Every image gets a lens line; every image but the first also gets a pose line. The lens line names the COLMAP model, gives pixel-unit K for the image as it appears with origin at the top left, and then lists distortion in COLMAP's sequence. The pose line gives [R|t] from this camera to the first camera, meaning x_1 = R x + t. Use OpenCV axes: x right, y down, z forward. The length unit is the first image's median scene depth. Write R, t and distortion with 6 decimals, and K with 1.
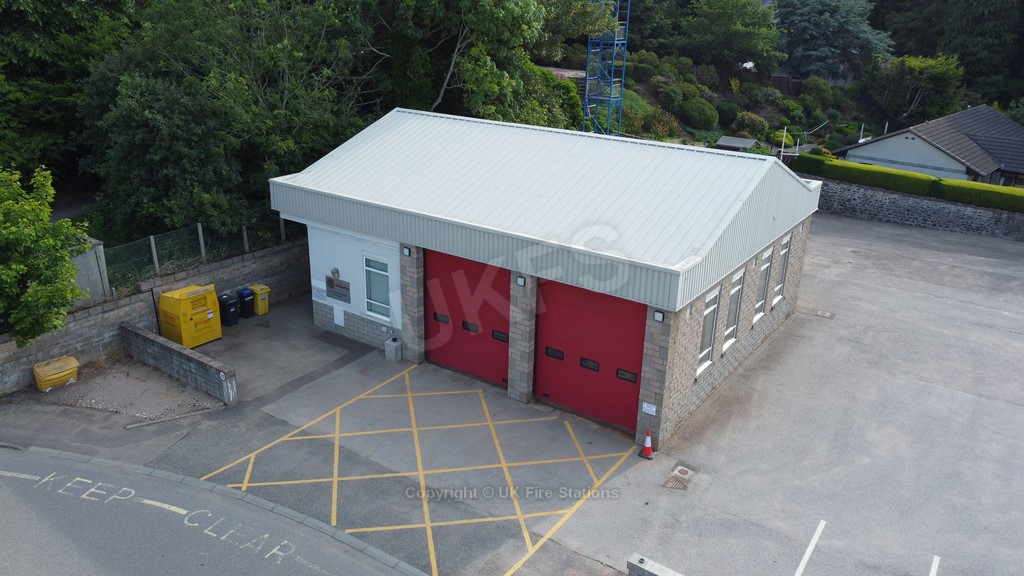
lens RADIAL K [[777.6, 0, 513.6], [0, 777.6, 286.9], [0, 0, 1]] dist [0.006824, -0.007894]
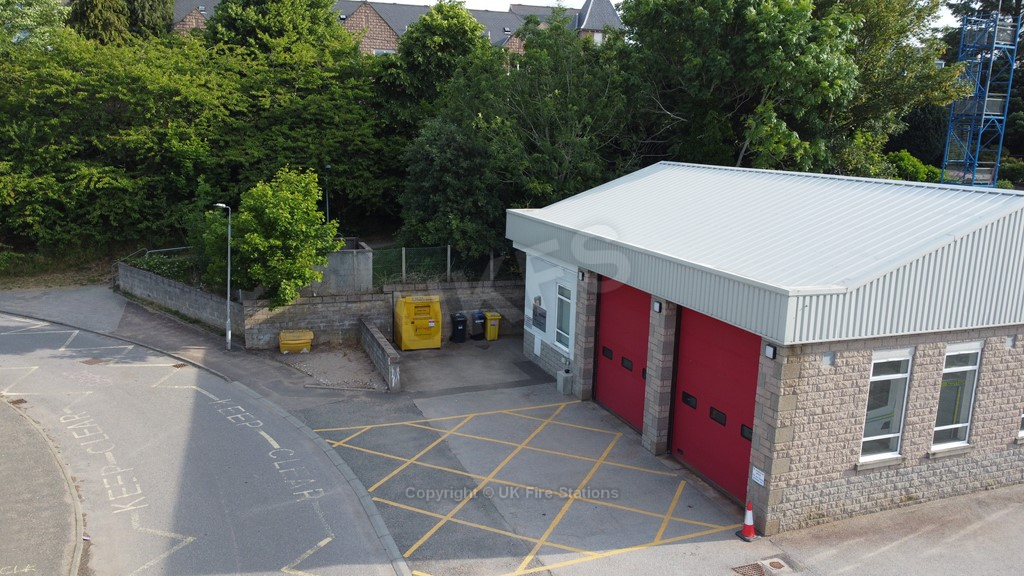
lens RADIAL K [[777.6, 0, 511.5], [0, 777.6, 286.9], [0, 0, 1]] dist [0.006824, -0.007894]
pose [[0.828496, 0.108388, -0.549405, 0.305423], [-0.202430, 0.972713, -0.113364, 0.089769], [0.522126, 0.205138, 0.827830, 0.152521]]
